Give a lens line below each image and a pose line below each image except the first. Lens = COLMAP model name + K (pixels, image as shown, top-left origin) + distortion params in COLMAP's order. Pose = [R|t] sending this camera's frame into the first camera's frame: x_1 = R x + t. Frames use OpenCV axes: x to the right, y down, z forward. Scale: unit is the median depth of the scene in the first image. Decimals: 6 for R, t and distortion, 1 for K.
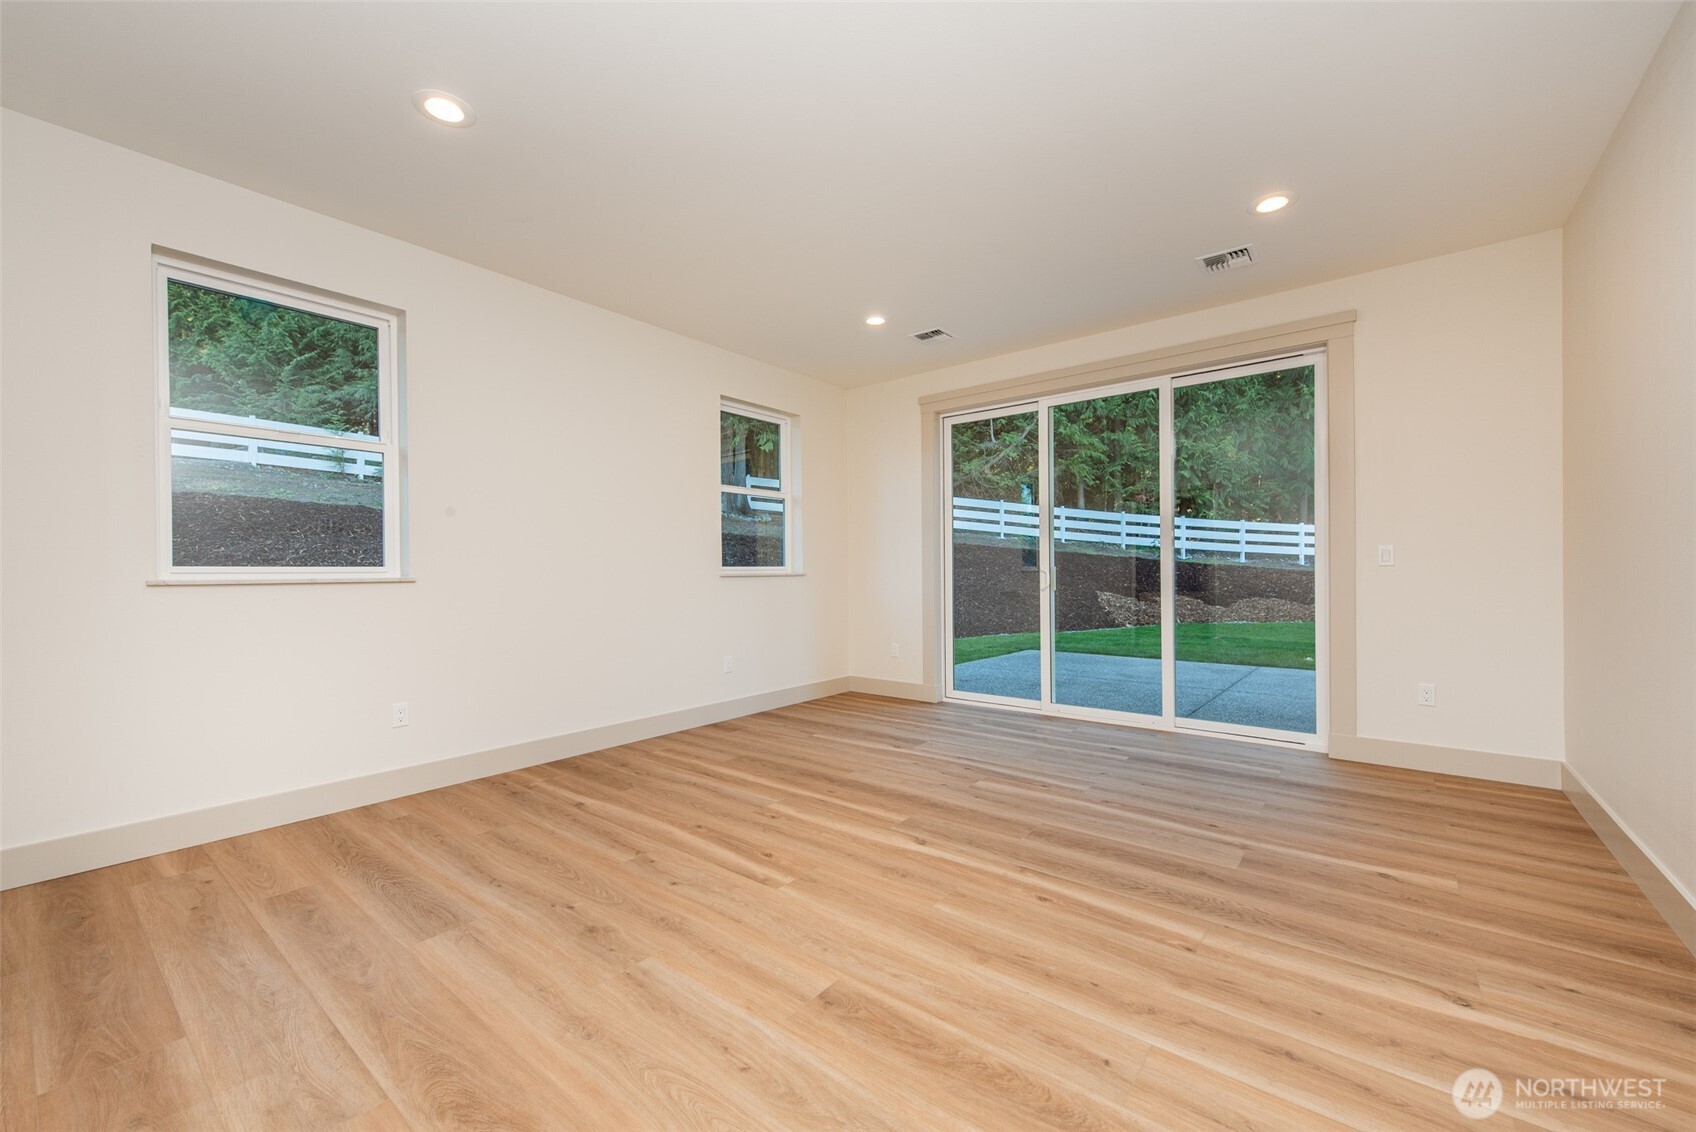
lens RADIAL K [[668.6, 0, 846.0], [0, 668.6, 573.0], [0, 0, 1]] dist [0.009319, -0.001263]
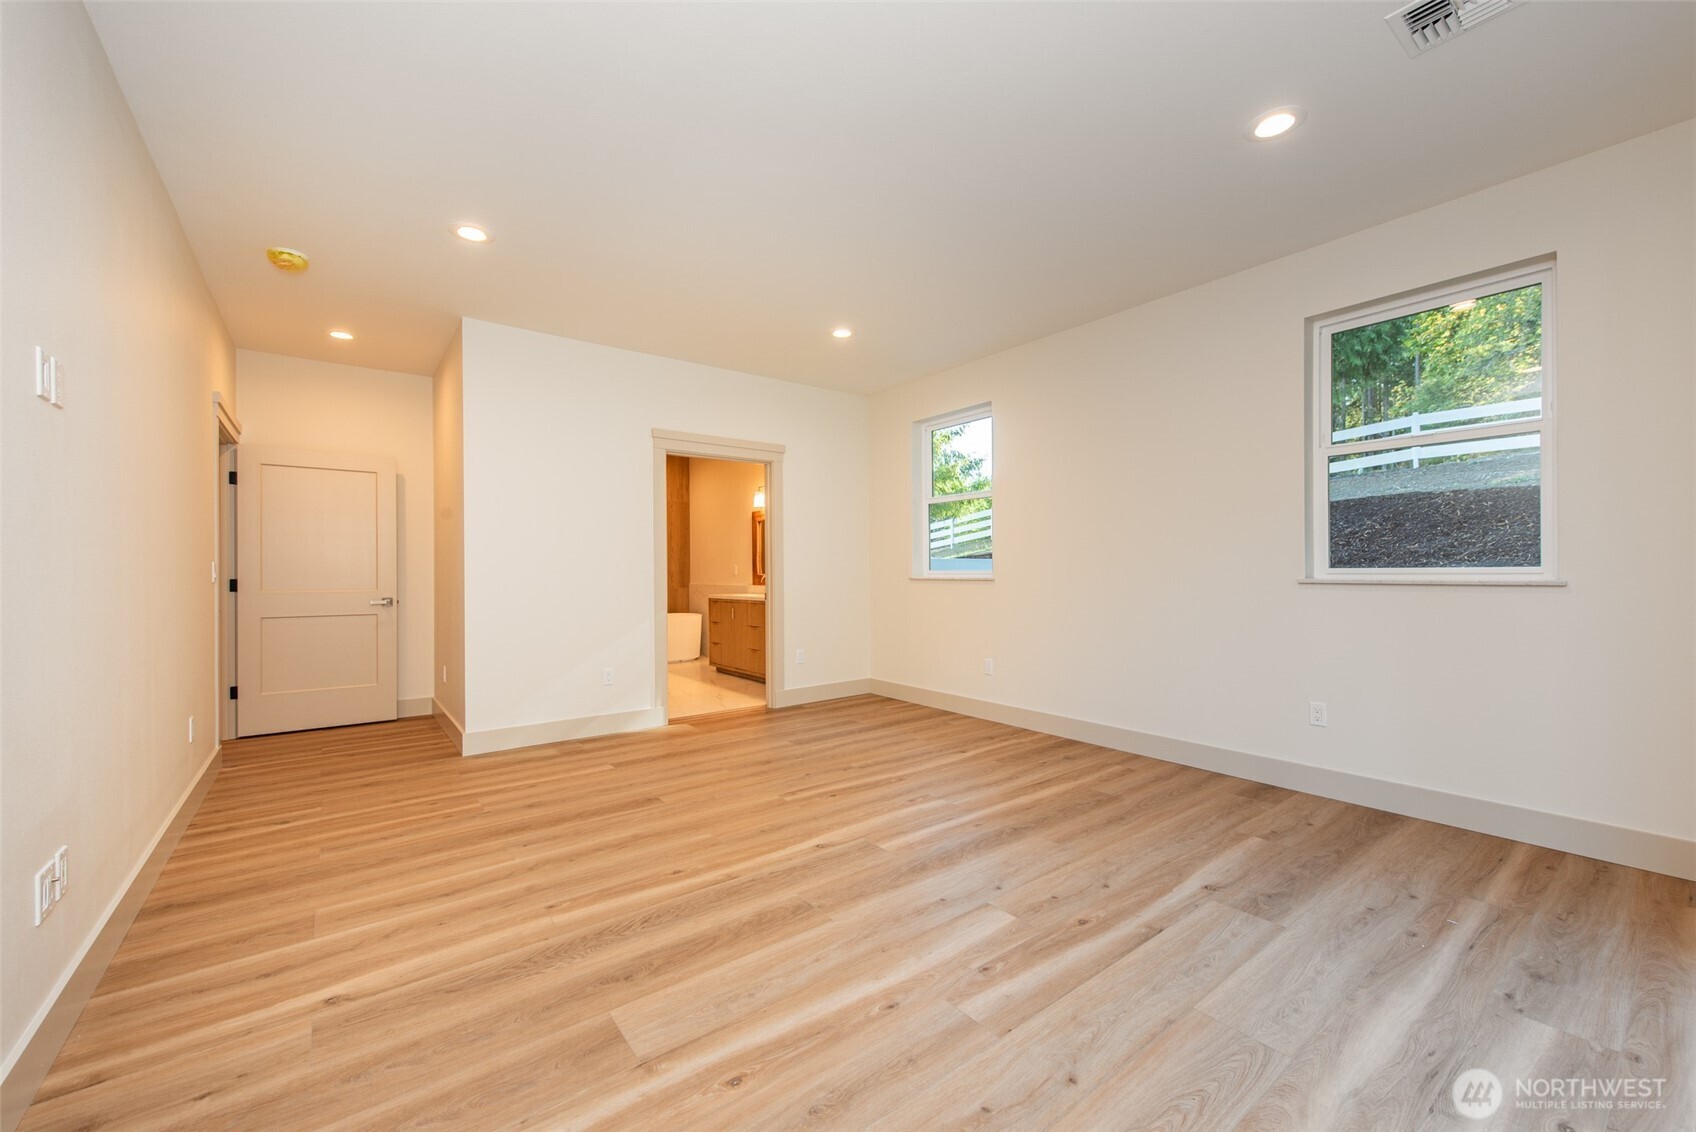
lens RADIAL K [[668.6, 0, 841.9], [0, 668.6, 566.8], [0, 0, 1]] dist [0.009319, -0.001263]
pose [[-0.247006, 0.004770, -0.969002, 1.020347], [0.002655, 0.999987, 0.004246, -0.027475], [0.969010, -0.001524, -0.247016, 1.196588]]
